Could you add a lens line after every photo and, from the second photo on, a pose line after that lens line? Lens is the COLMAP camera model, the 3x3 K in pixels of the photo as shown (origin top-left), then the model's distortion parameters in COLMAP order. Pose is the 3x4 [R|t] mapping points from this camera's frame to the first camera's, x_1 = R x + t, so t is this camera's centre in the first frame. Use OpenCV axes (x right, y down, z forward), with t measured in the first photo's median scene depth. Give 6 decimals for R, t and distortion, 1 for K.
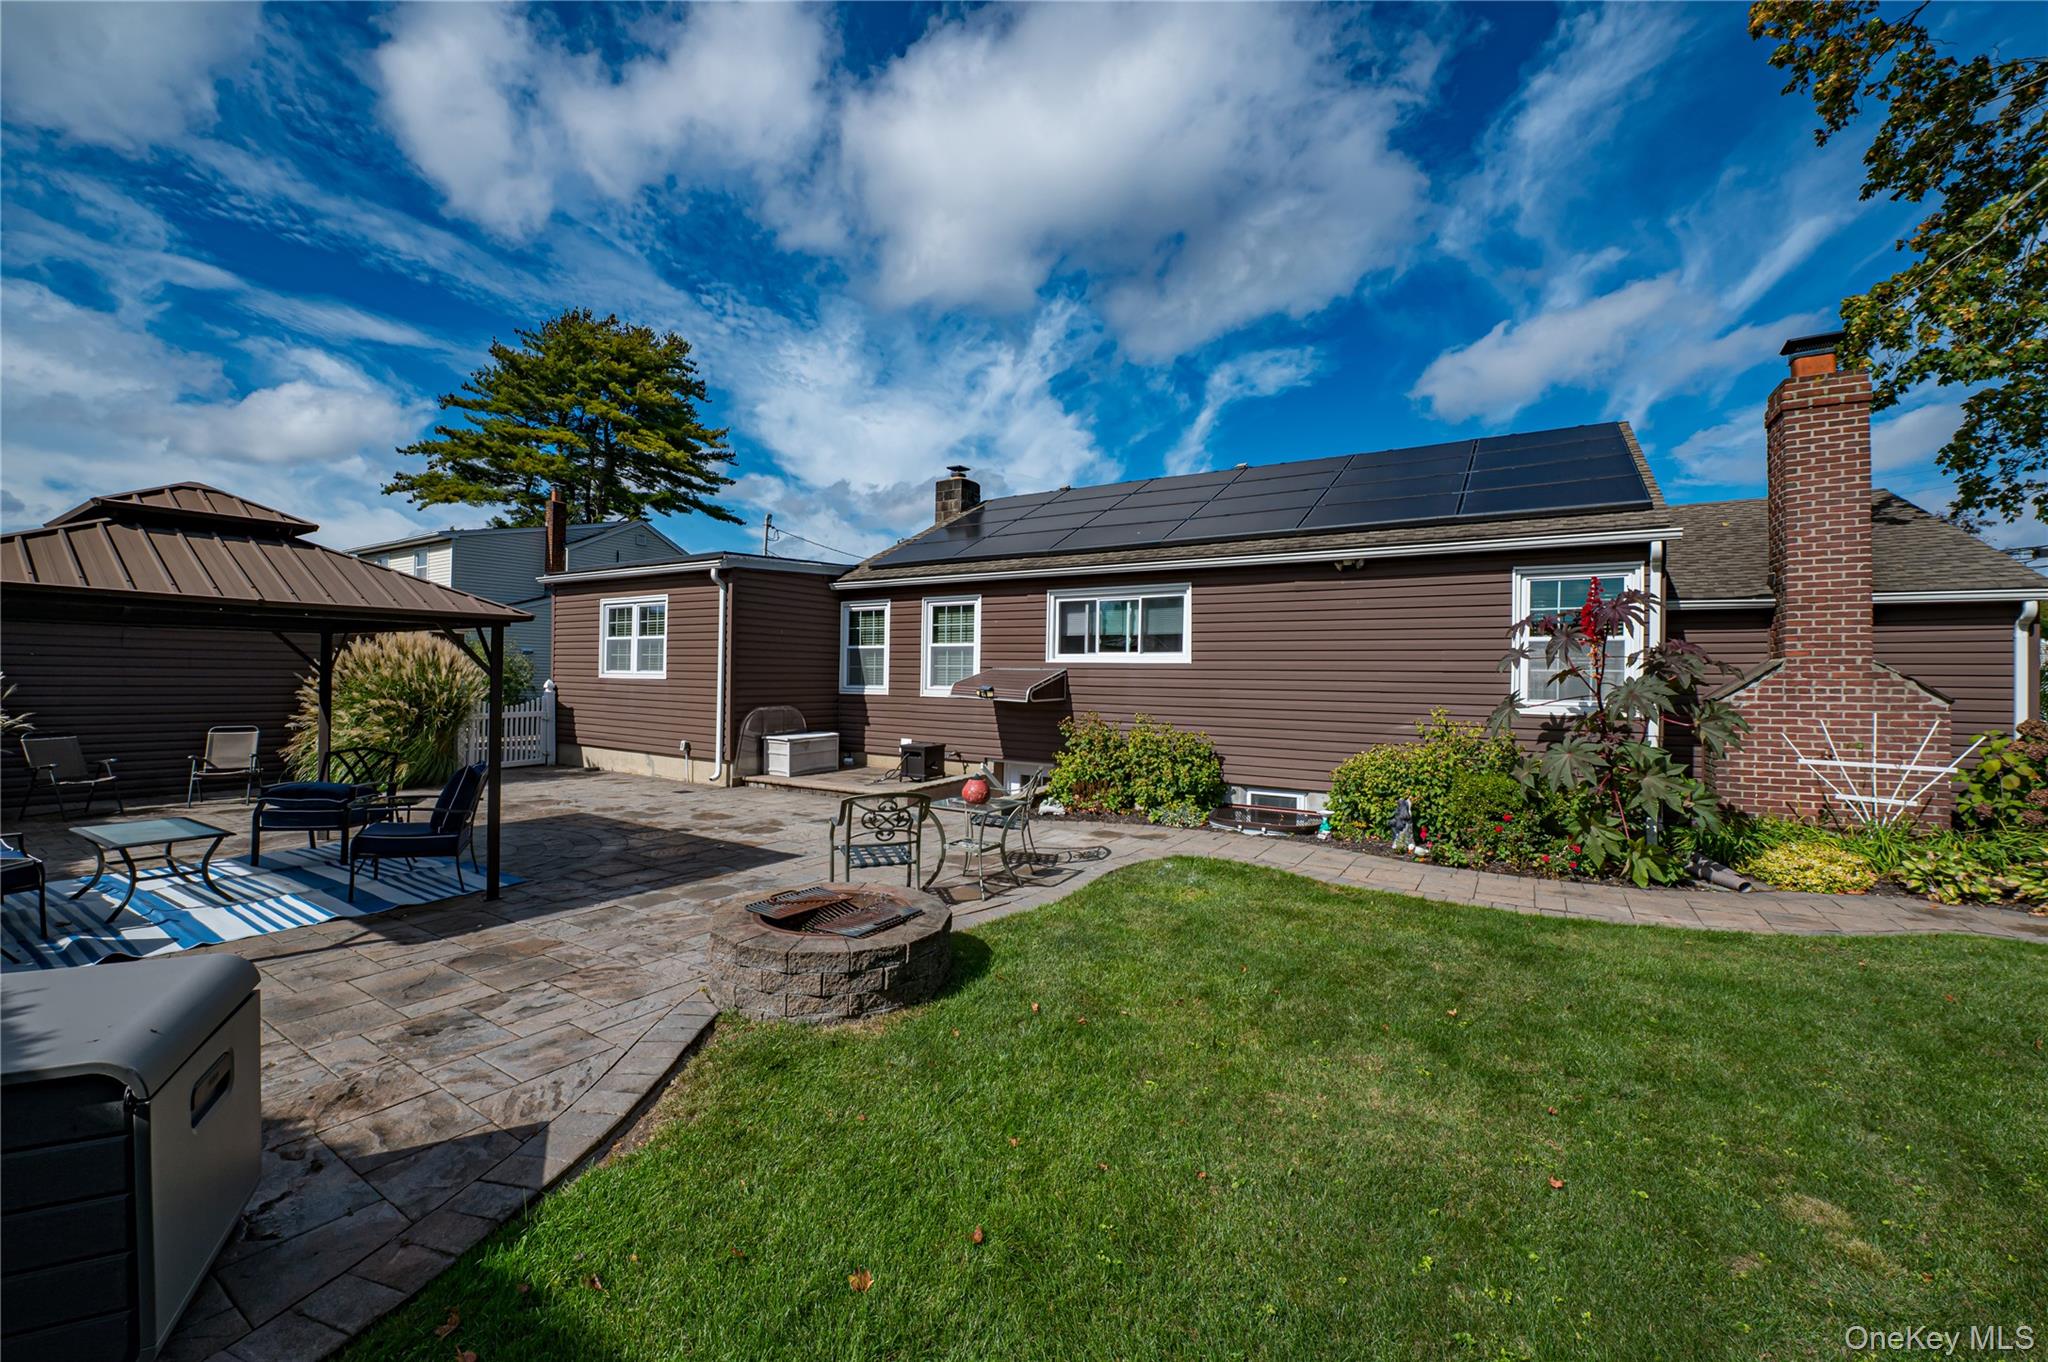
lens RADIAL K [[807.1, 0, 1021.6], [0, 807.1, 684.1], [0, 0, 1]] dist [-0.020001, -0.001084]
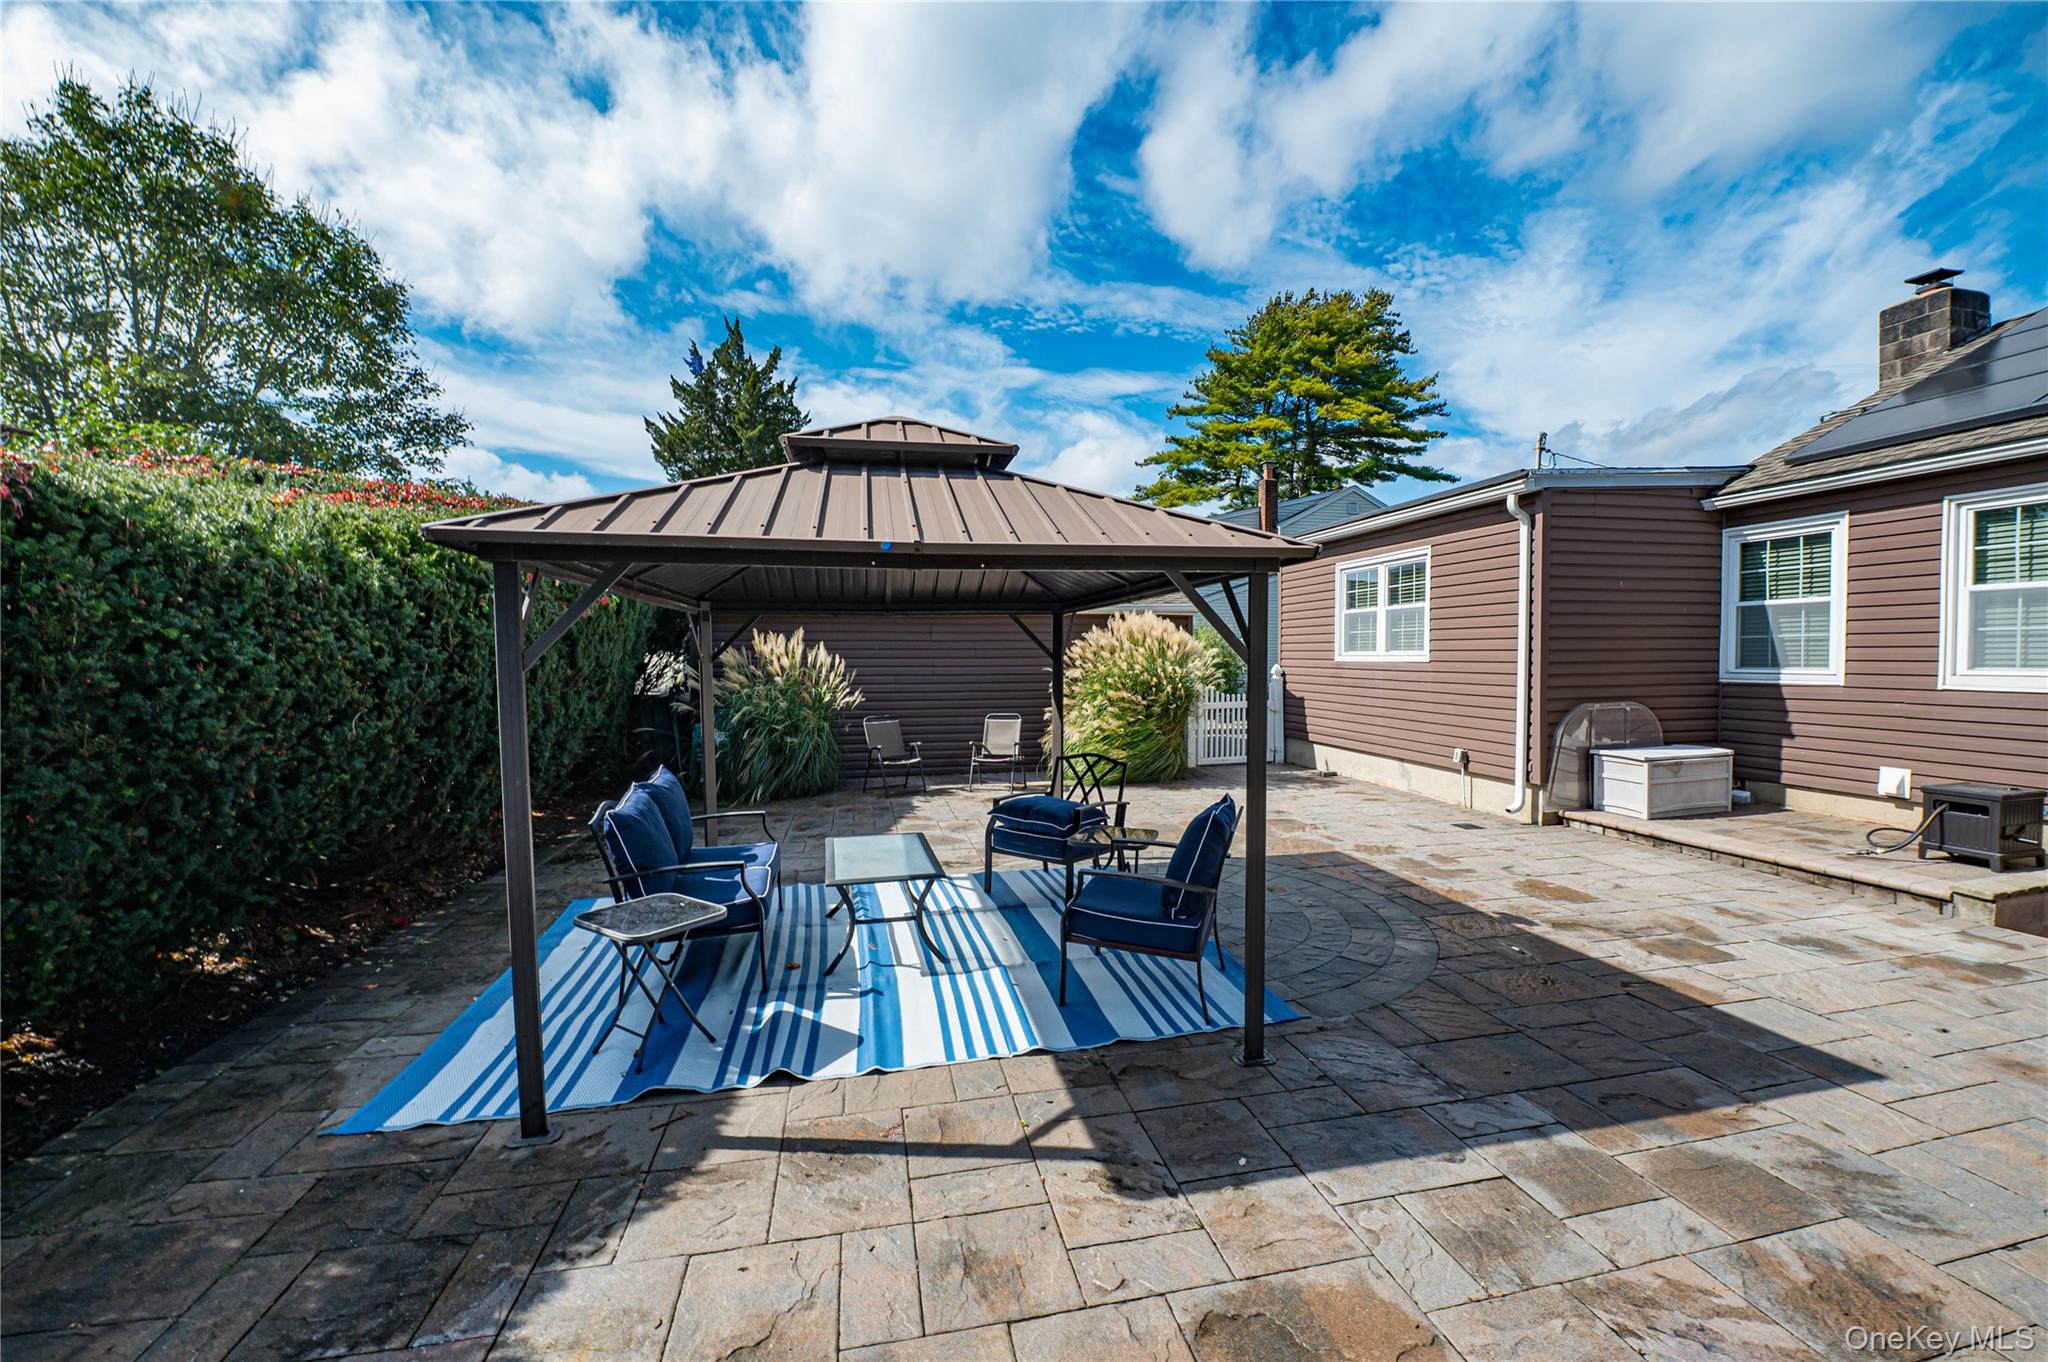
lens RADIAL K [[807.1, 0, 1031.6], [0, 807.1, 681.0], [0, 0, 1]] dist [-0.020001, -0.001084]
pose [[0.696022, 0.002928, -0.718014, -0.163999], [0.011082, 0.999829, 0.014820, -0.003436], [0.717934, -0.018272, 0.695871, 0.224704]]
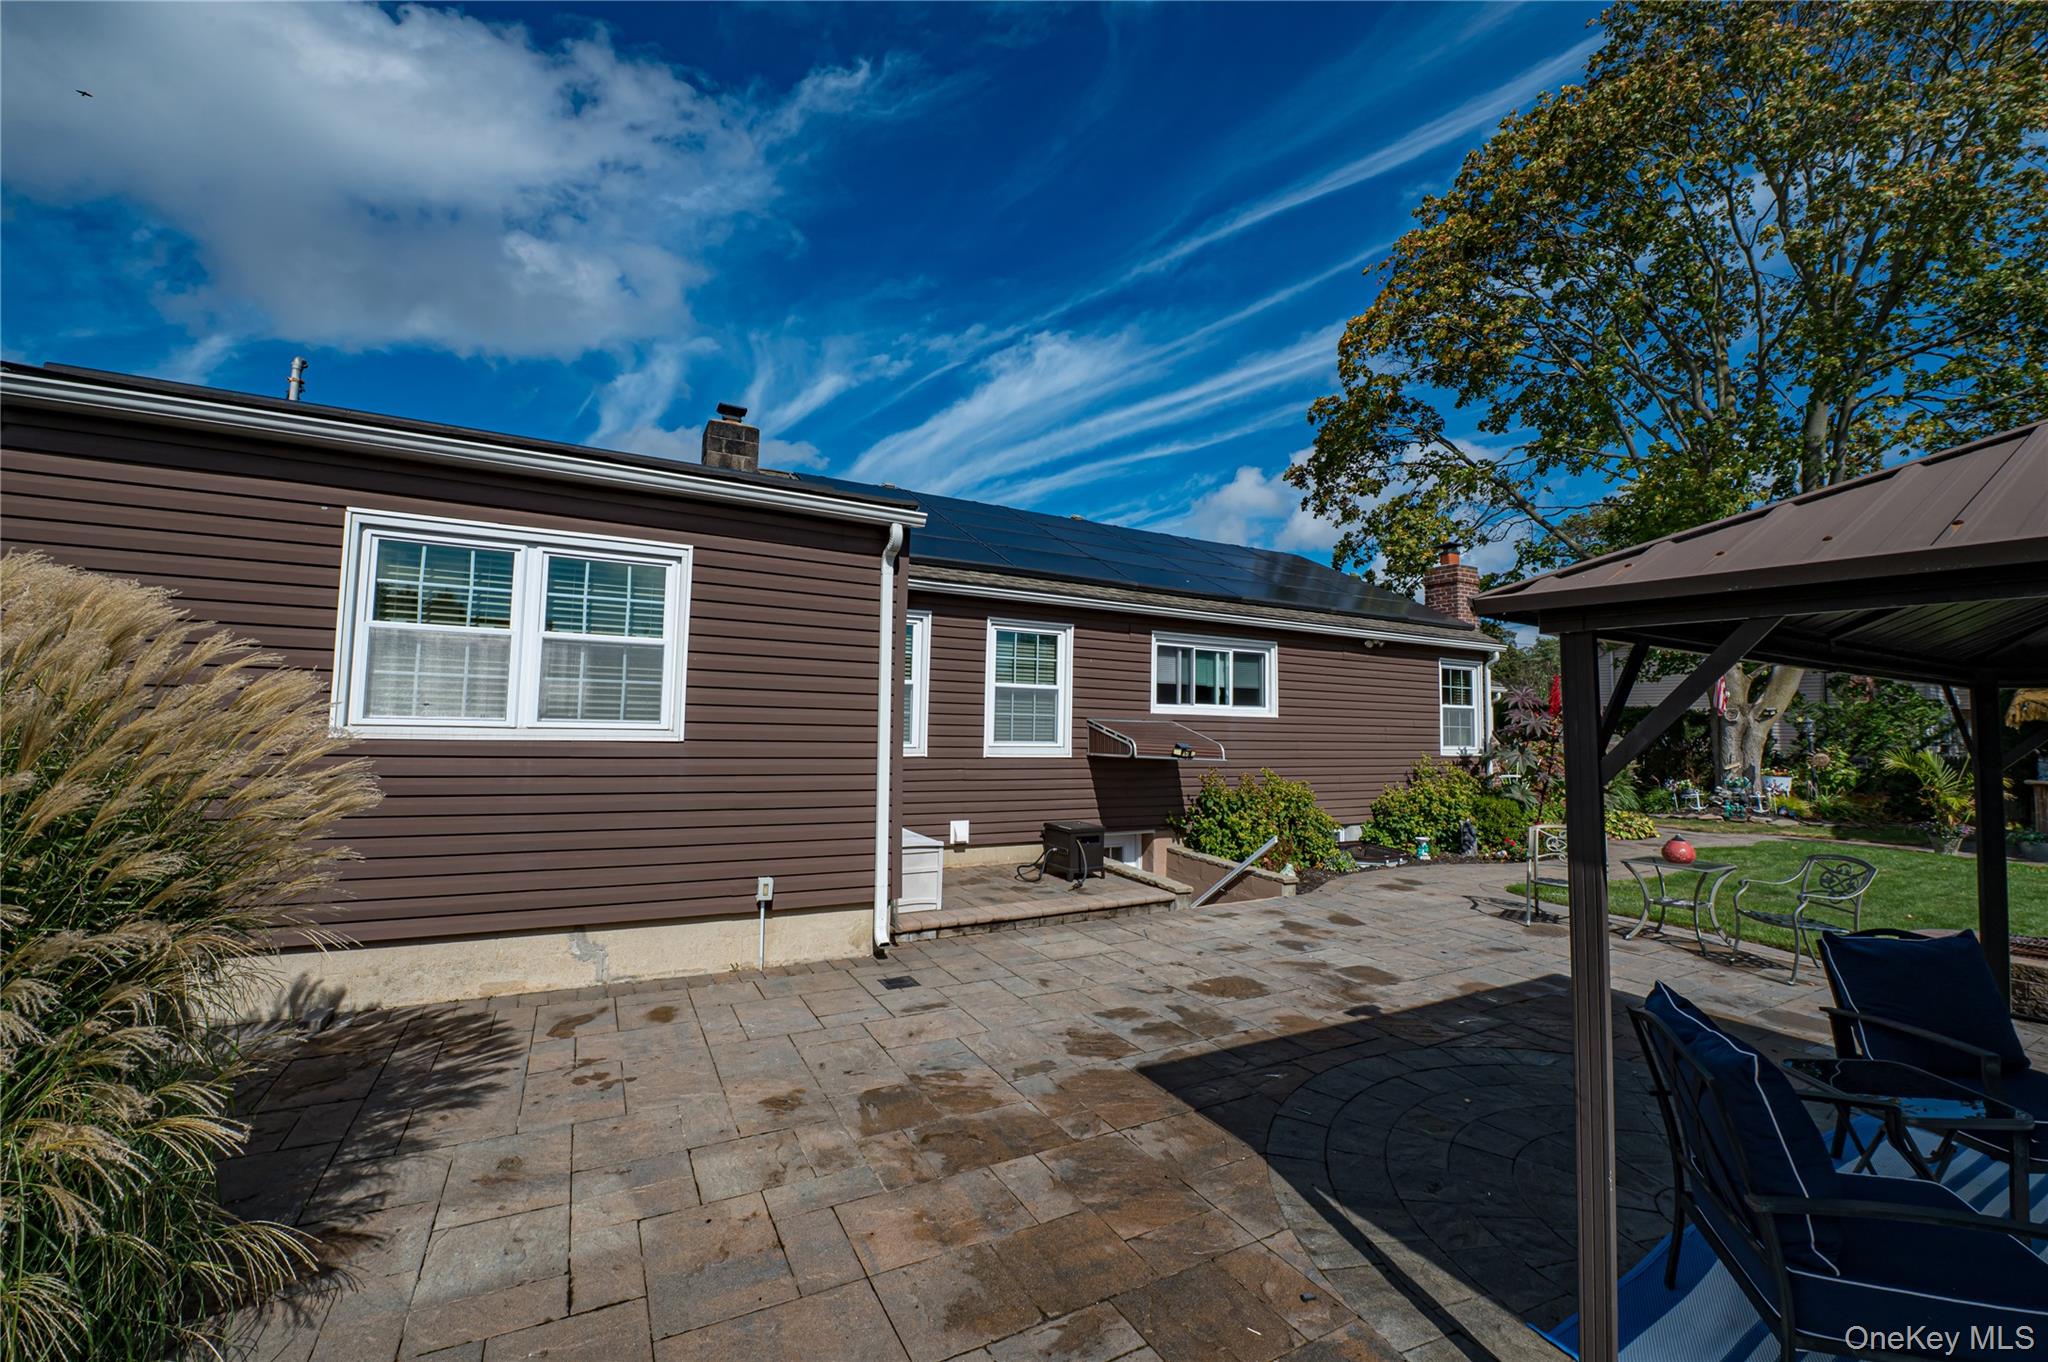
lens RADIAL K [[807.1, 0, 1013.1], [0, 807.1, 676.1], [0, 0, 1]] dist [-0.020001, -0.001084]
pose [[0.495575, 0.045364, 0.867380, -0.700359], [-0.008867, 0.998847, -0.047173, -0.021321], [-0.868520, 0.015687, 0.495406, 0.609734]]
